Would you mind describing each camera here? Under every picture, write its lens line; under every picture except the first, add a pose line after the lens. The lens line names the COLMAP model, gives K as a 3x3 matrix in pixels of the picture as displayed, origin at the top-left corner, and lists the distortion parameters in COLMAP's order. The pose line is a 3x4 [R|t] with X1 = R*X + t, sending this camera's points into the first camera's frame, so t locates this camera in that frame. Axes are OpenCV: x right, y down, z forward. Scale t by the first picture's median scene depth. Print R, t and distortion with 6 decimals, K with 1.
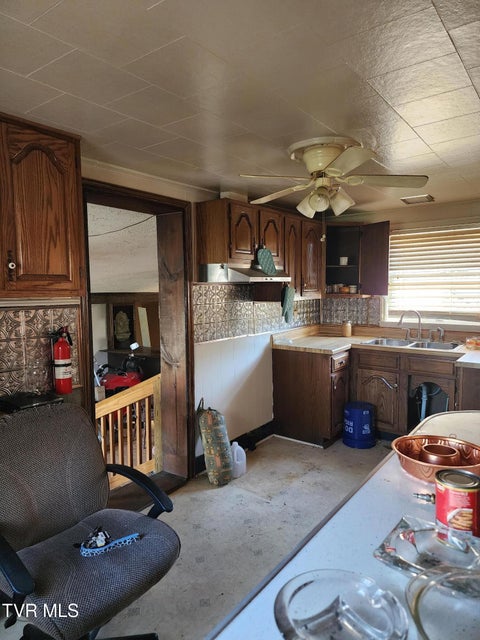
lens RADIAL K [[432.0, 0, 239.9], [0, 432.0, 319.1], [0, 0, 1]] dist [0.061003, -0.024404]
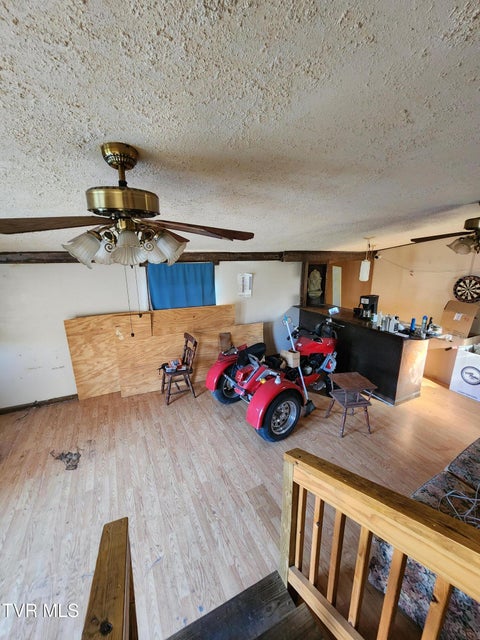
lens RADIAL K [[262.6, 0, 241.0], [0, 262.6, 319.7], [0, 0, 1]] dist [-0.000218, 0.000000]
pose [[0.889940, 0.123704, -0.438981, -0.144856], [-0.039729, 0.979881, 0.195588, -0.017106], [0.454344, -0.156621, 0.876950, 0.358166]]
